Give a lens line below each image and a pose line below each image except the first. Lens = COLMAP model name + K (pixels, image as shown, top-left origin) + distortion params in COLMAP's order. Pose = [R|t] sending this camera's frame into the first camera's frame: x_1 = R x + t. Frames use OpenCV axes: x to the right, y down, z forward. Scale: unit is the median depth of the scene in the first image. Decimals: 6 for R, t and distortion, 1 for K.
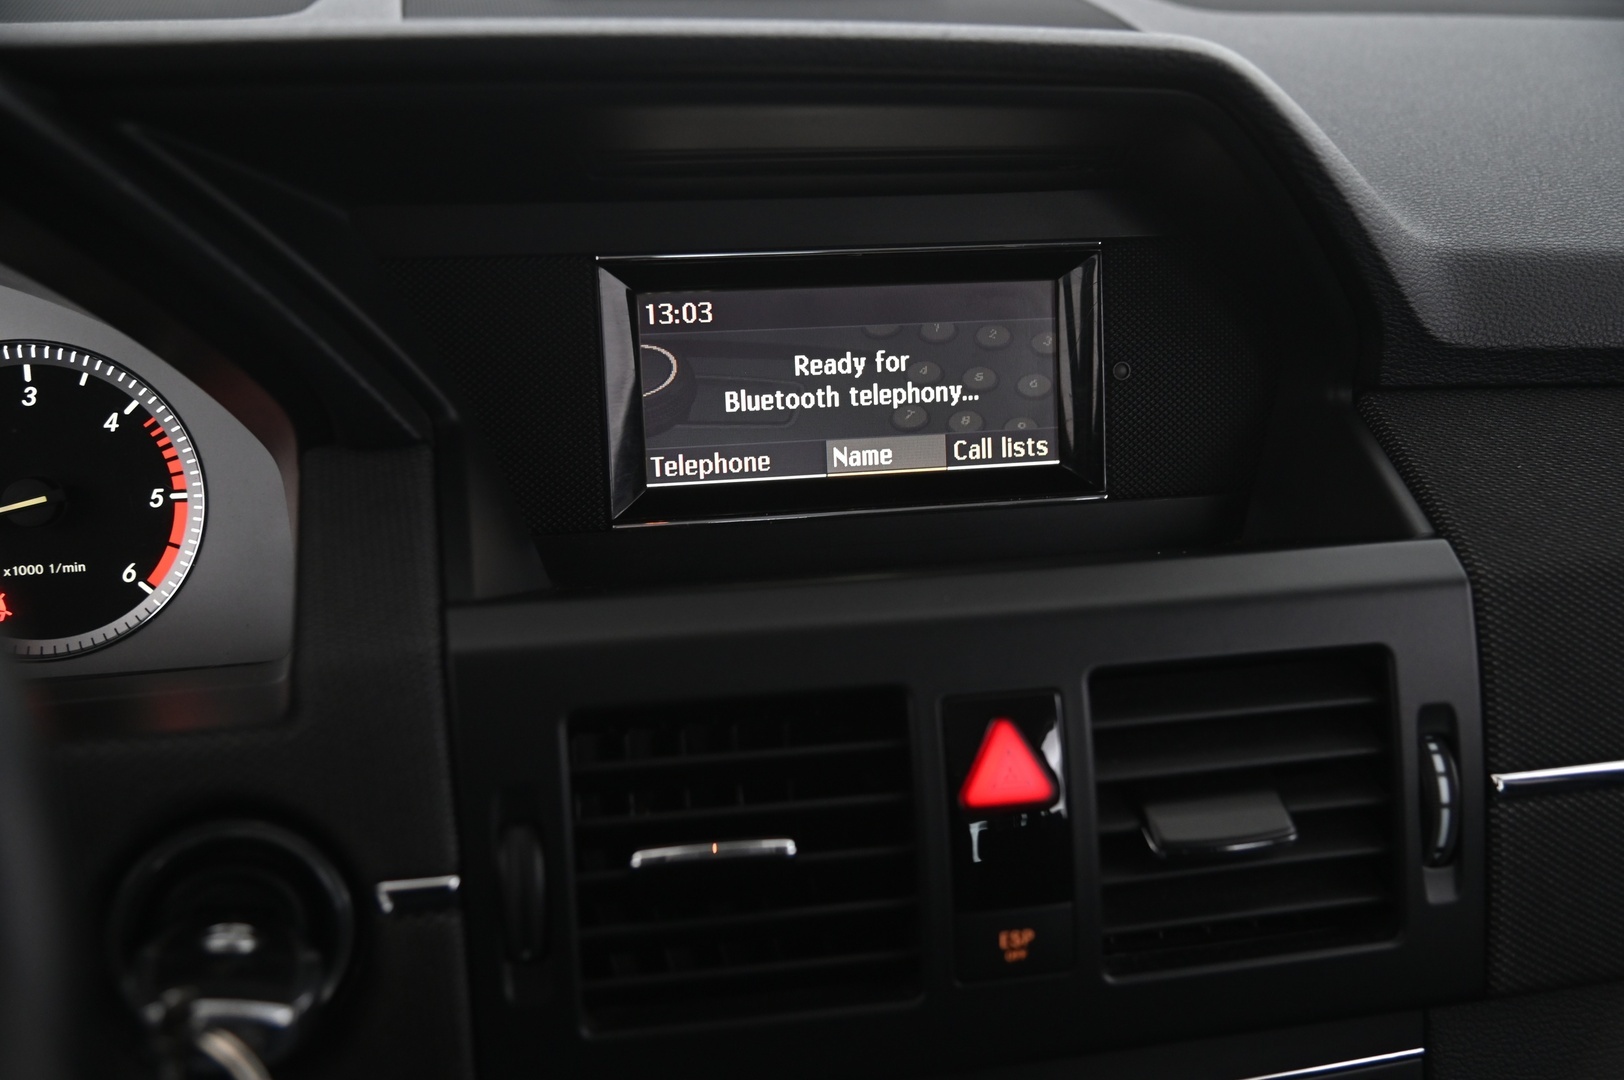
lens RADIAL K [[1712.8, 0, 812.0], [0, 1712.8, 540.0], [0, 0, 1]] dist [0.003304, 0.188871]
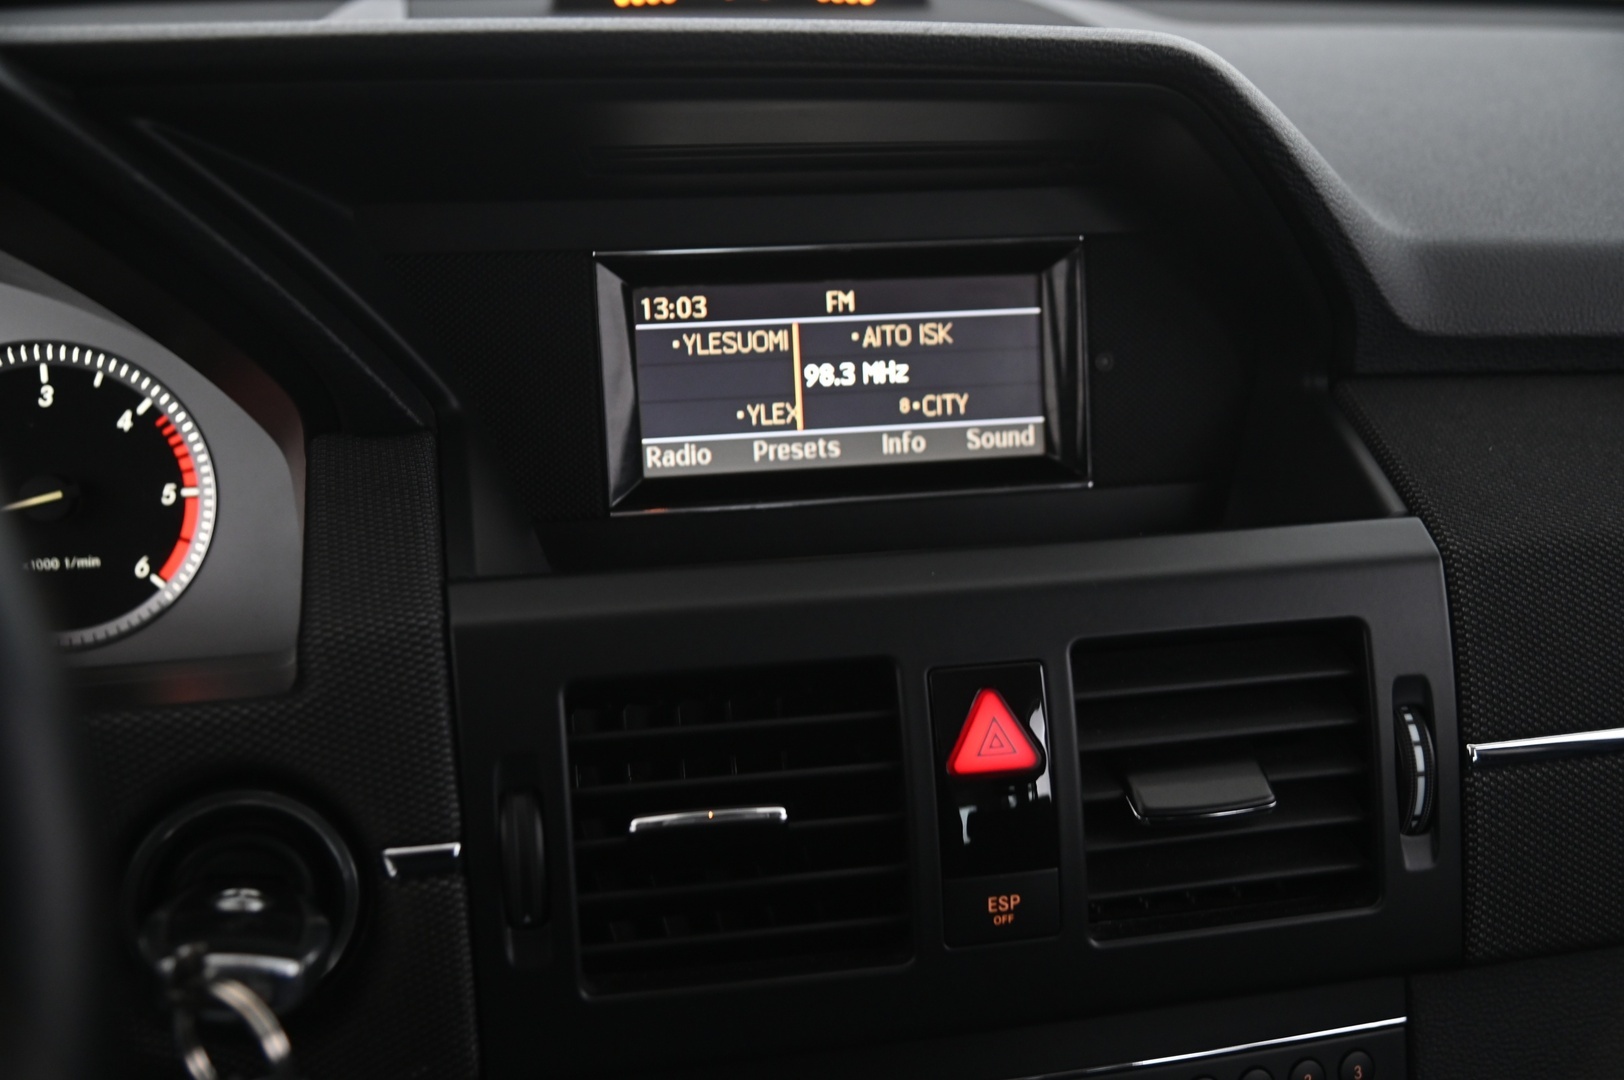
lens RADIAL K [[1712.8, 0, 812.0], [0, 1712.8, 540.0], [0, 0, 1]] dist [0.003304, 0.188871]
pose [[0.999961, -0.007819, -0.004088, 0.009487], [0.007718, 0.999677, -0.024230, 0.036099], [0.004276, 0.024197, 0.999698, -0.031067]]
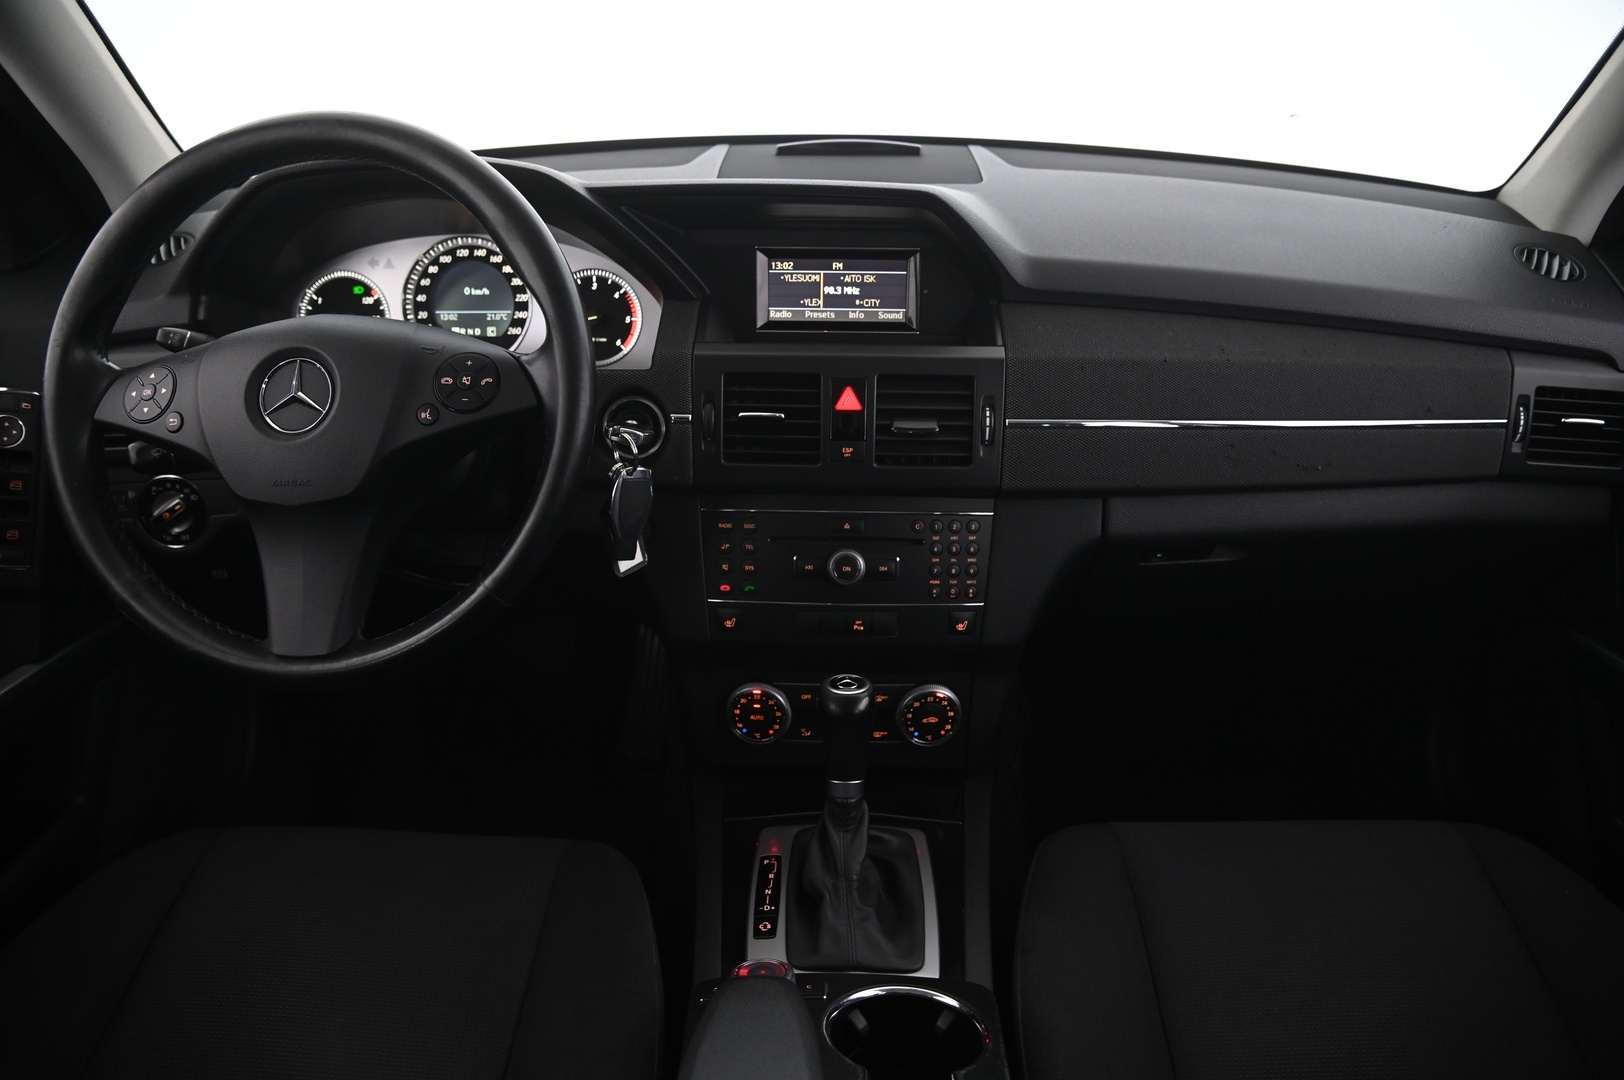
lens RADIAL K [[1087.5, 0, 812.0], [0, 1087.5, 540.0], [0, 0, 1]] dist [-0.127297, 0.067840]
pose [[0.971256, 0.094864, -0.218316, 0.504820], [-0.075389, 0.992533, 0.095884, 0.193477], [0.225782, -0.076670, 0.971156, -1.062786]]
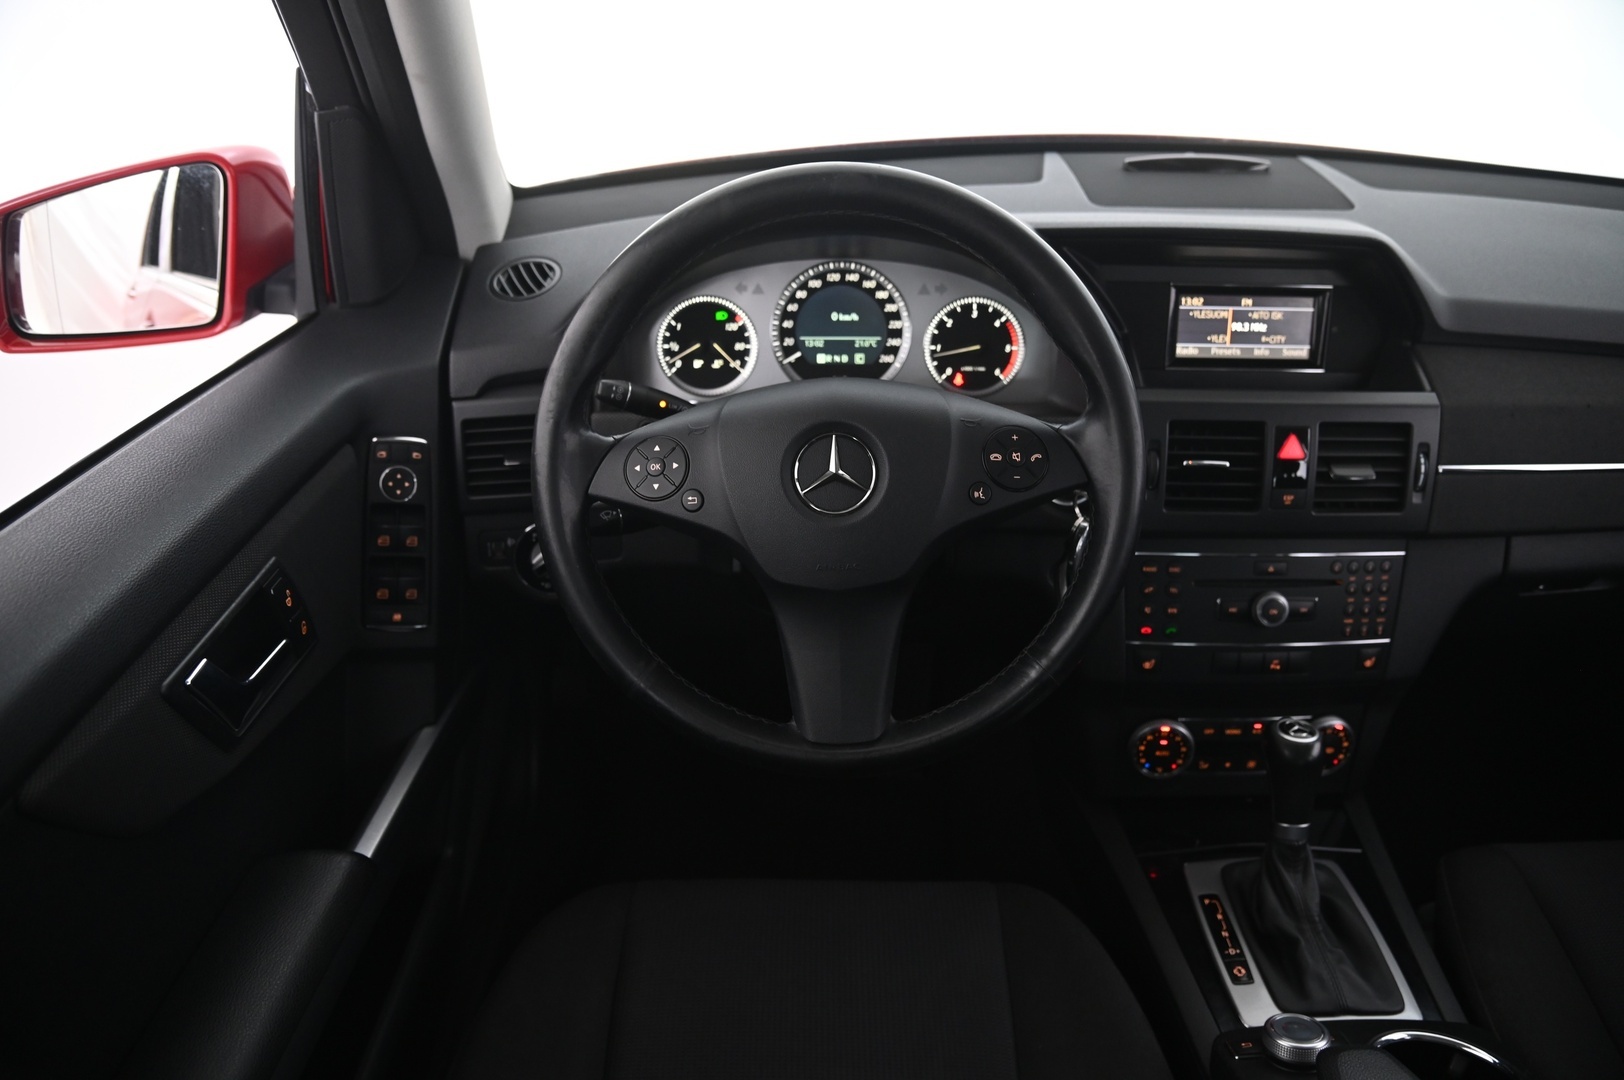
lens RADIAL K [[1087.5, 0, 812.0], [0, 1087.5, 540.0], [0, 0, 1]] dist [-0.127297, 0.067840]
pose [[0.975013, 0.095403, -0.200617, -0.353128], [-0.063535, 0.985121, 0.159687, 0.032934], [0.212867, -0.142951, 0.966568, -1.194954]]
